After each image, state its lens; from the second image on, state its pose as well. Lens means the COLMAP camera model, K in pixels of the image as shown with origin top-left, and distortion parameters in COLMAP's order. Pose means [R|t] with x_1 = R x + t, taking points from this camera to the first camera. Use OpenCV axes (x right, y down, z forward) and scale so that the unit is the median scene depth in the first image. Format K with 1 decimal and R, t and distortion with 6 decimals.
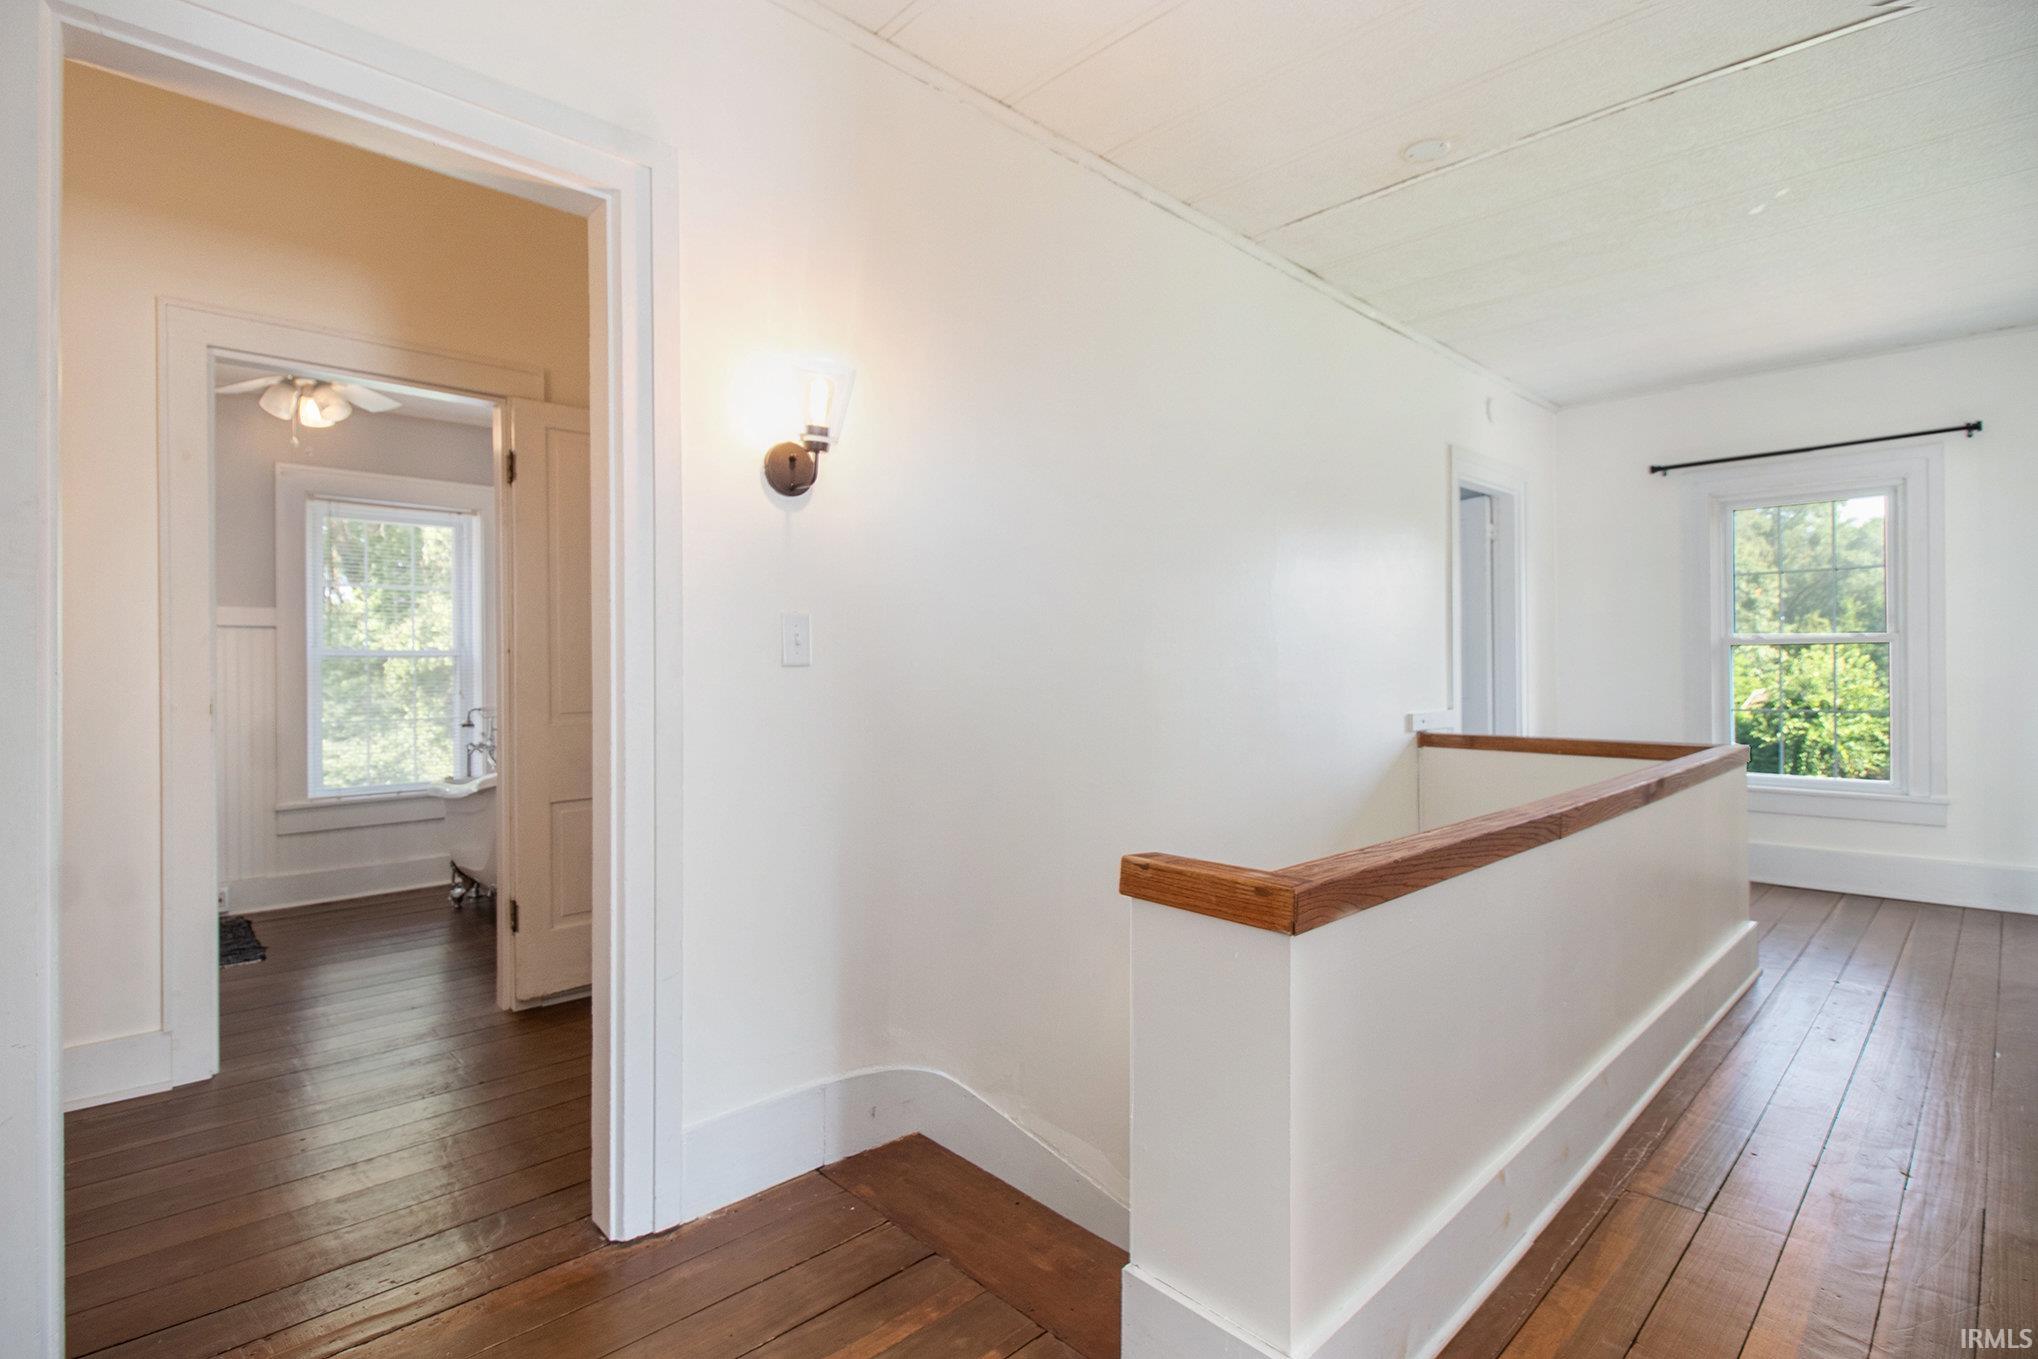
lens RADIAL K [[945.7, 0, 1010.9], [0, 945.7, 671.9], [0, 0, 1]] dist [-0.021027, -0.009081]
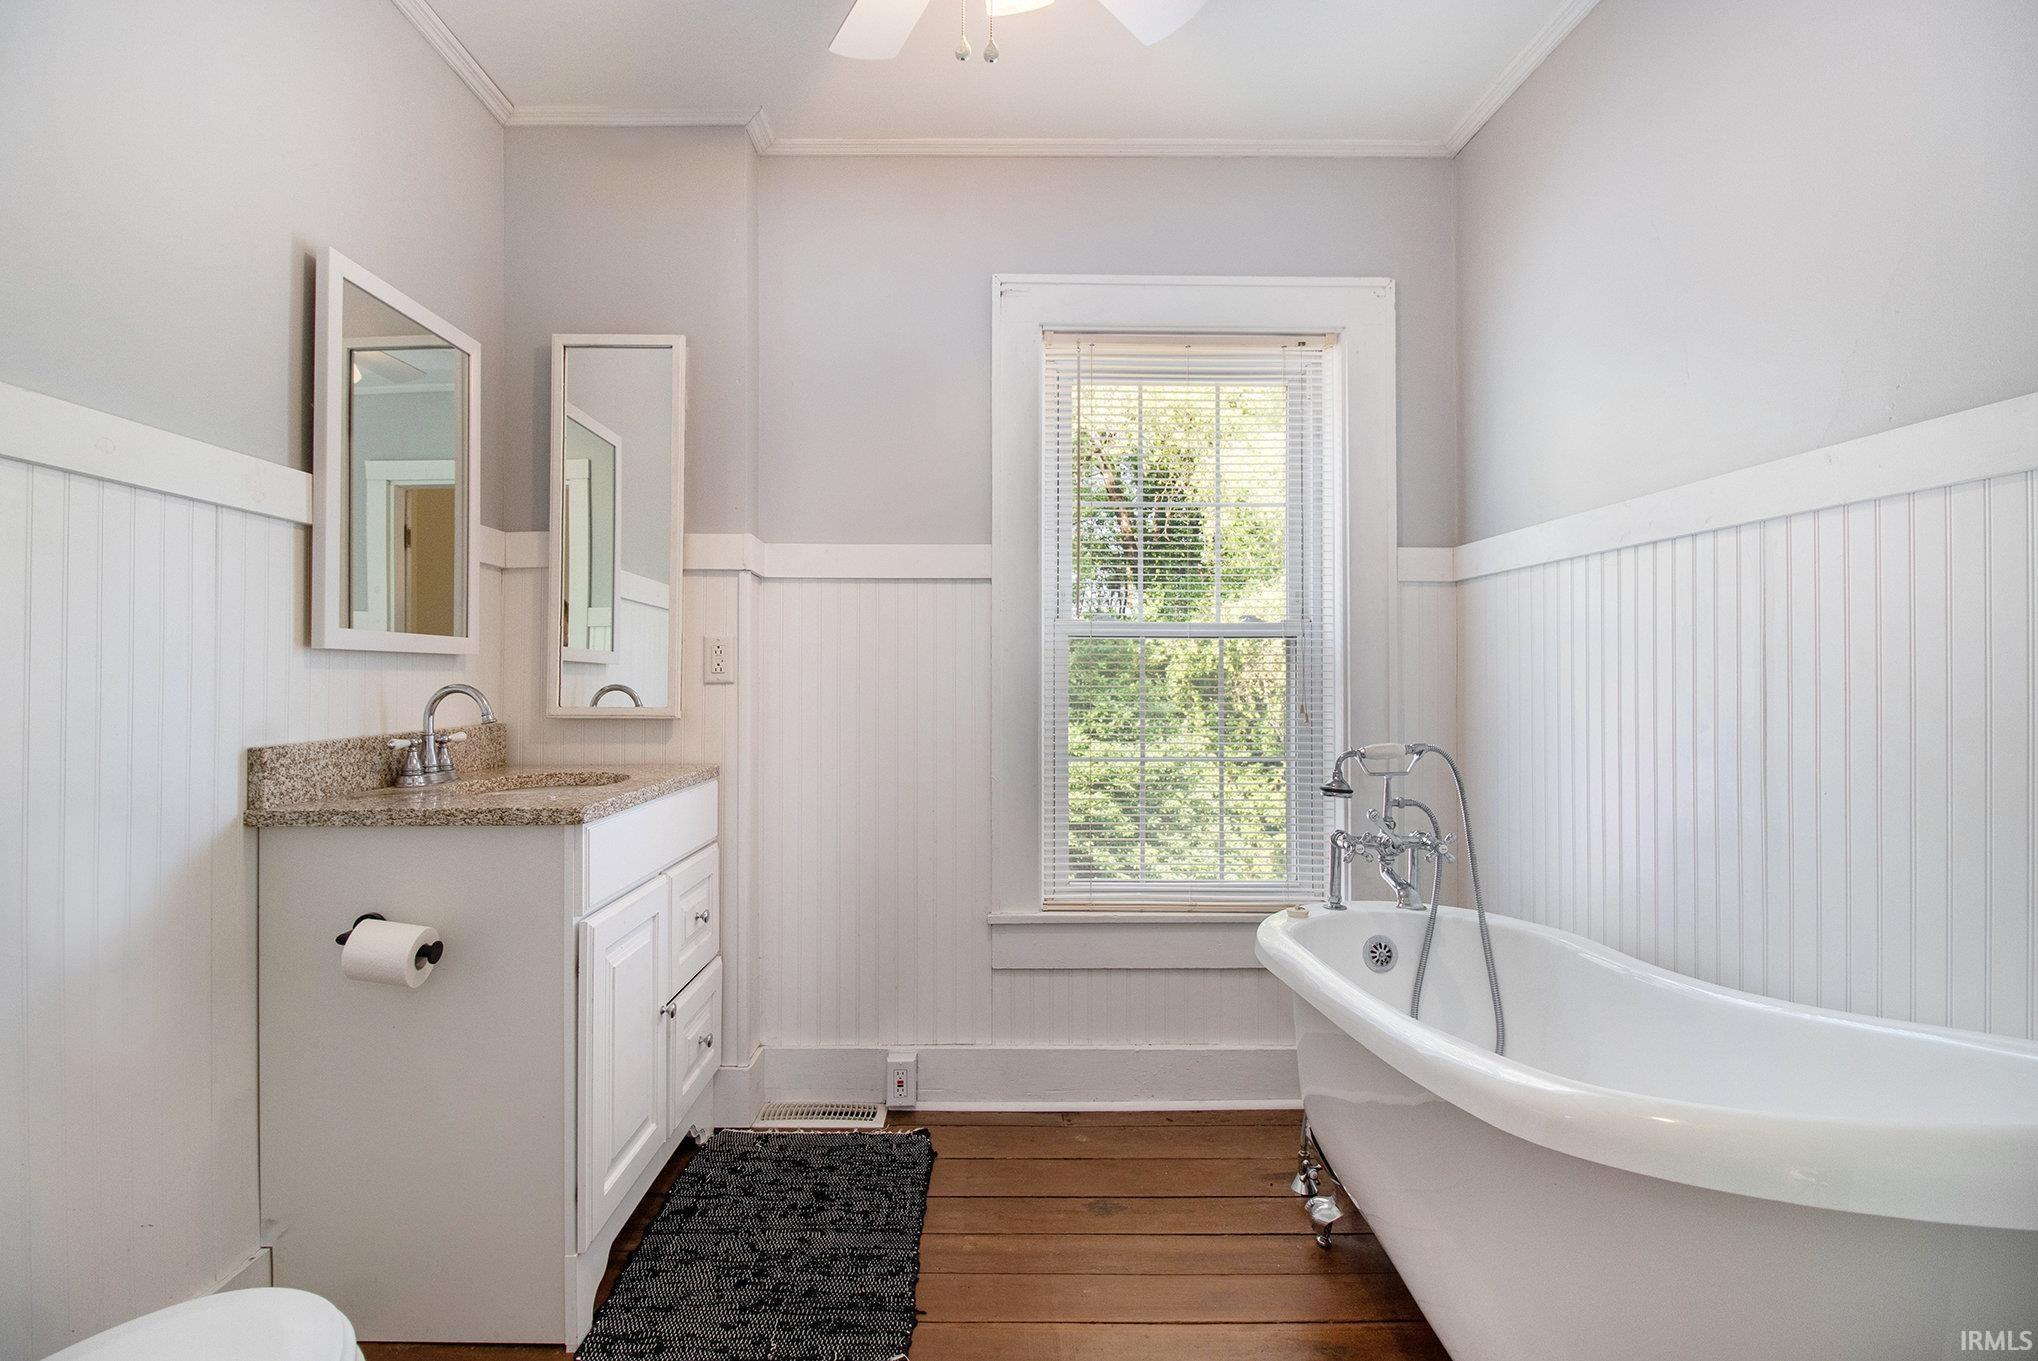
lens RADIAL K [[945.7, 0, 1016.4], [0, 945.7, 674.2], [0, 0, 1]] dist [-0.021027, -0.009081]
pose [[0.734216, 0.004100, -0.678904, -0.109185], [-0.006507, 0.999978, -0.000999, 0.001138], [0.678885, 0.005151, 0.734226, 0.160586]]
